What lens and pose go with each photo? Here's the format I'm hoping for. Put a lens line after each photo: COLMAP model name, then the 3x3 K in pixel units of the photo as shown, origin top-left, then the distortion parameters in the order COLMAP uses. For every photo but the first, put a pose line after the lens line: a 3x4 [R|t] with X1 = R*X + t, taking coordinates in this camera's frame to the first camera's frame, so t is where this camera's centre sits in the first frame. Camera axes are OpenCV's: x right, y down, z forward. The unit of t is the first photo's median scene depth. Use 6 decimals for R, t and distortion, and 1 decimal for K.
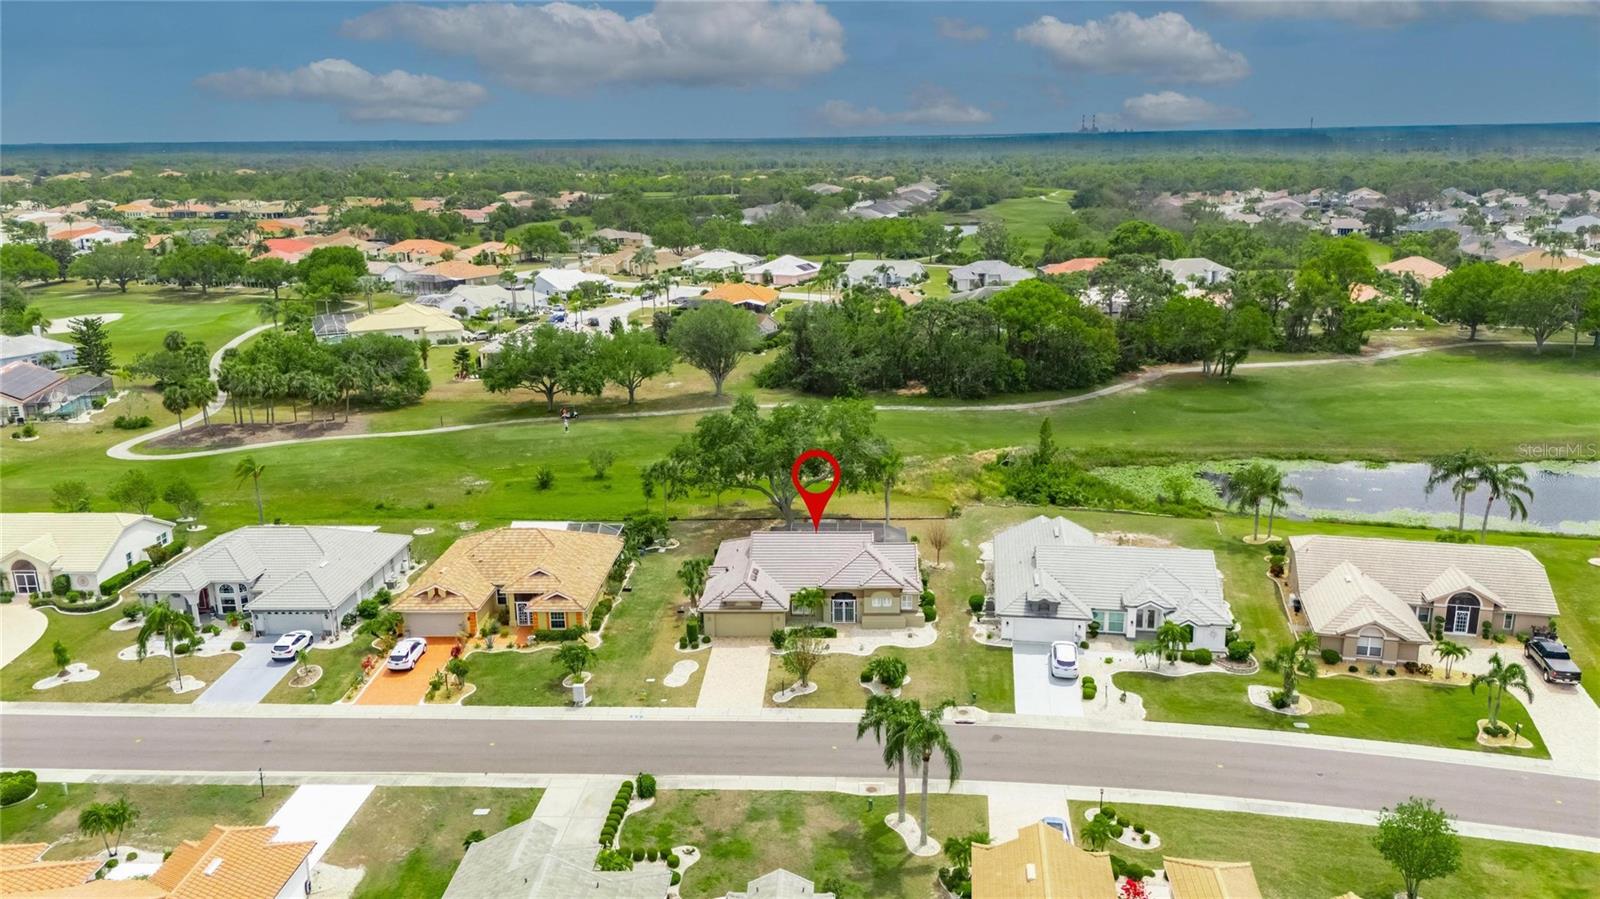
lens RADIAL K [[1175.9, 0, 808.9], [0, 1175.9, 448.1], [0, 0, 1]] dist [0.076058, -0.078328]
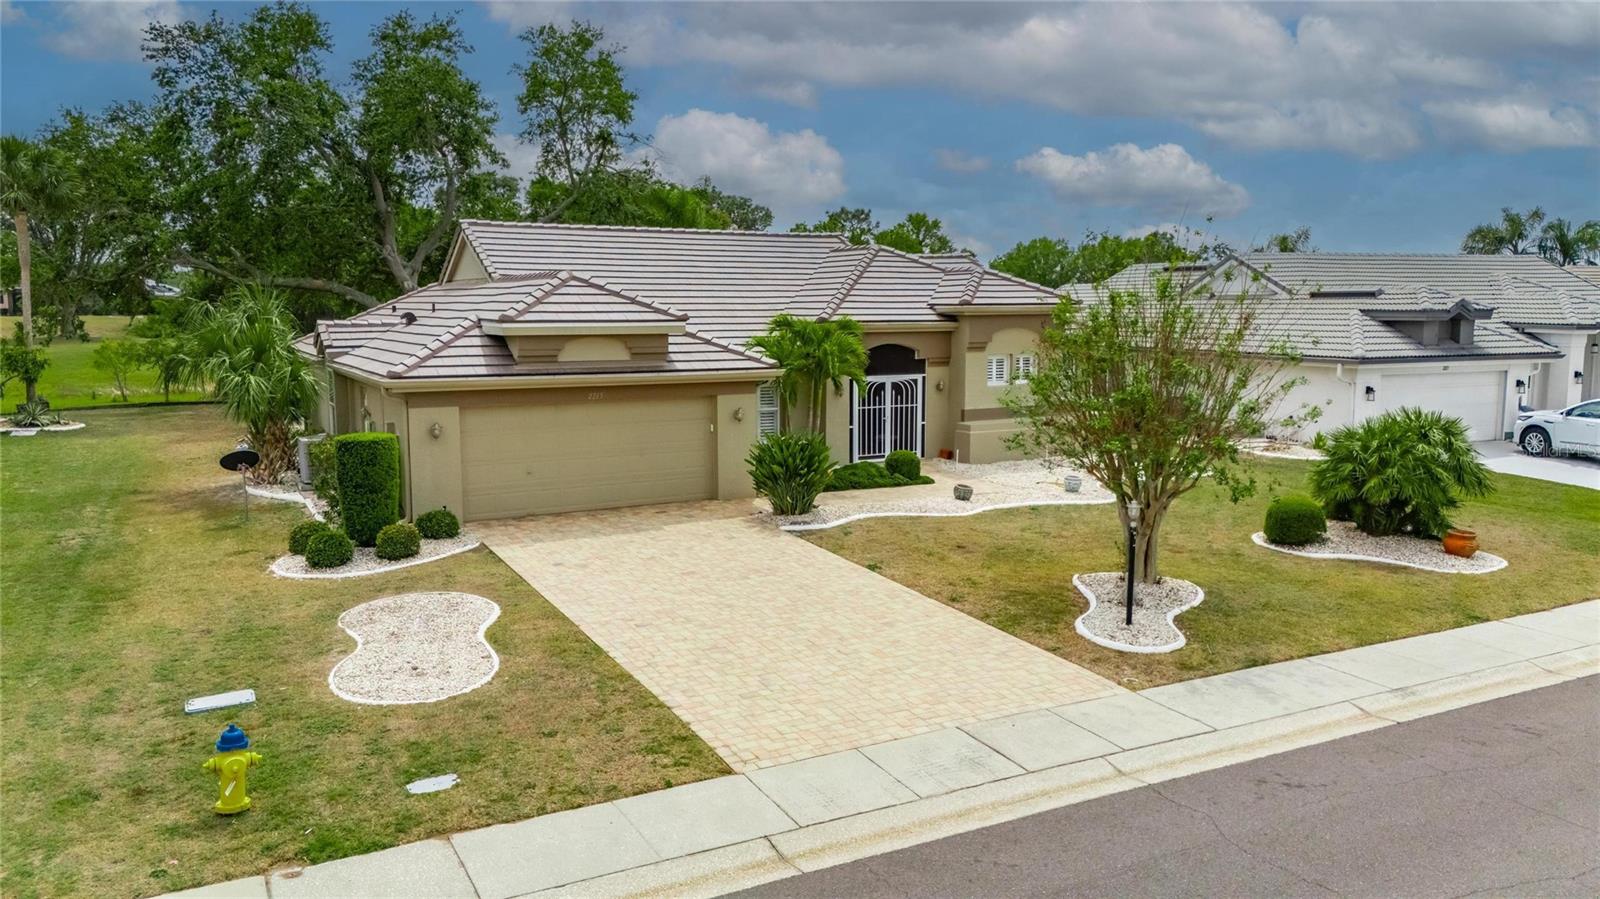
lens RADIAL K [[1175.9, 0, 808.9], [0, 1175.9, 448.1], [0, 0, 1]] dist [0.076058, -0.078328]
pose [[0.855384, -0.051792, 0.515399, -0.136676], [0.125402, 0.986097, -0.109032, 0.179628], [-0.502587, 0.157896, 0.849986, 0.794177]]
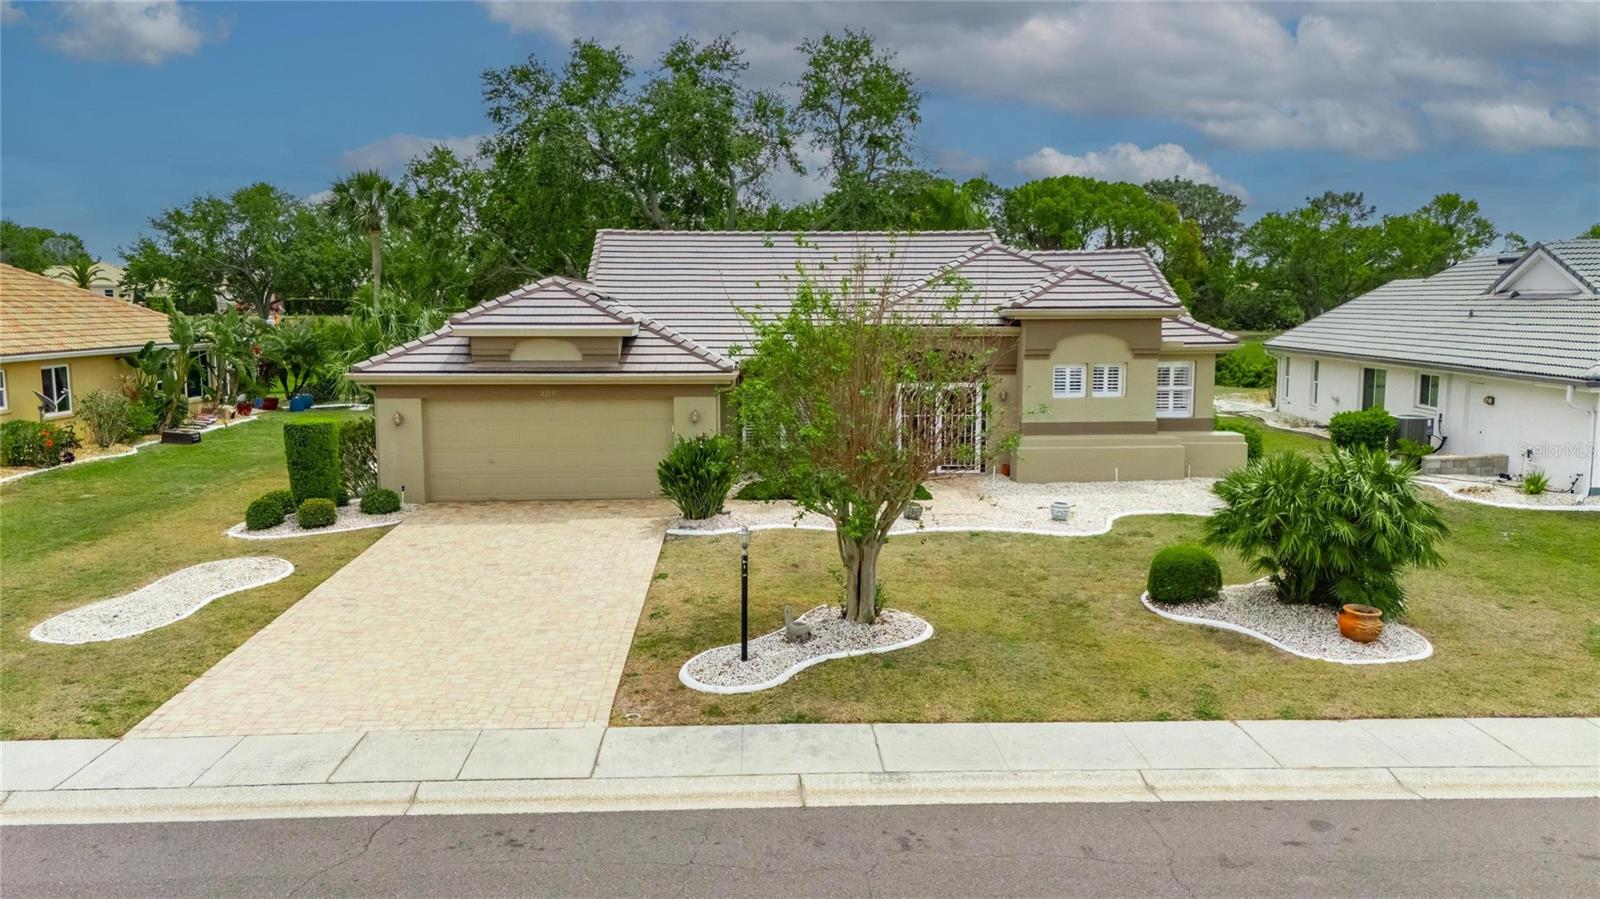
lens RADIAL K [[1175.9, 0, 808.9], [0, 1175.9, 448.1], [0, 0, 1]] dist [0.076058, -0.078328]
pose [[0.995473, -0.000259, 0.095046, -0.025766], [0.013348, 0.990467, -0.137101, 0.184992], [-0.094104, 0.137749, 0.985987, 0.762943]]
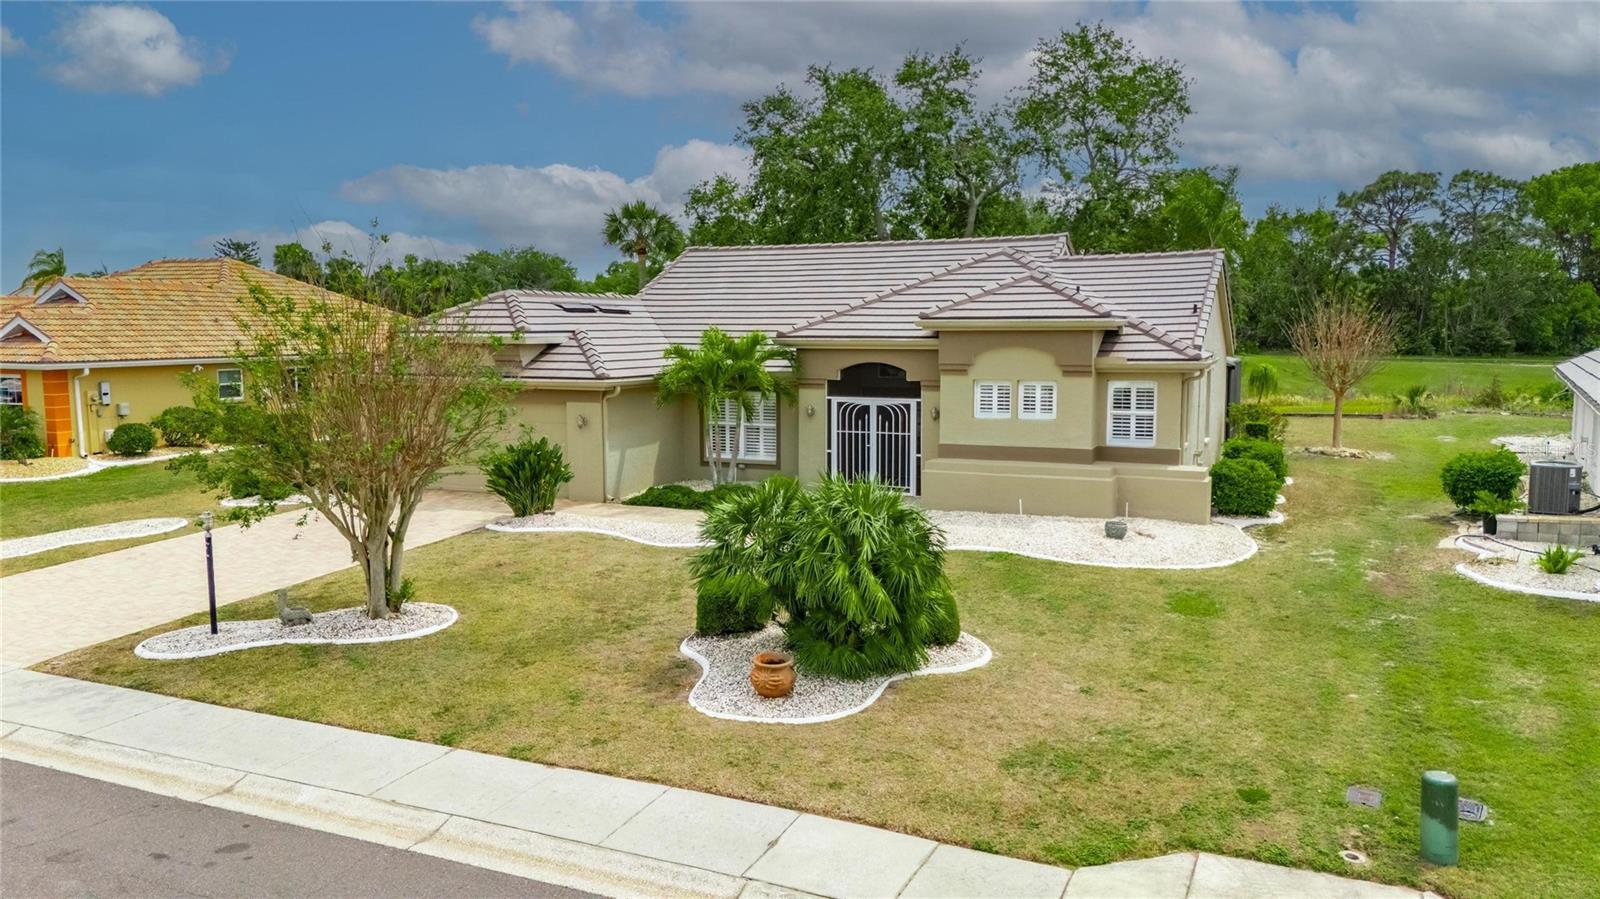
lens RADIAL K [[1175.9, 0, 808.9], [0, 1175.9, 448.1], [0, 0, 1]] dist [0.076058, -0.078328]
pose [[0.928891, 0.049919, -0.366974, 0.112673], [-0.104442, 0.985966, -0.130245, 0.178803], [0.355322, 0.159311, 0.921068, 0.786874]]
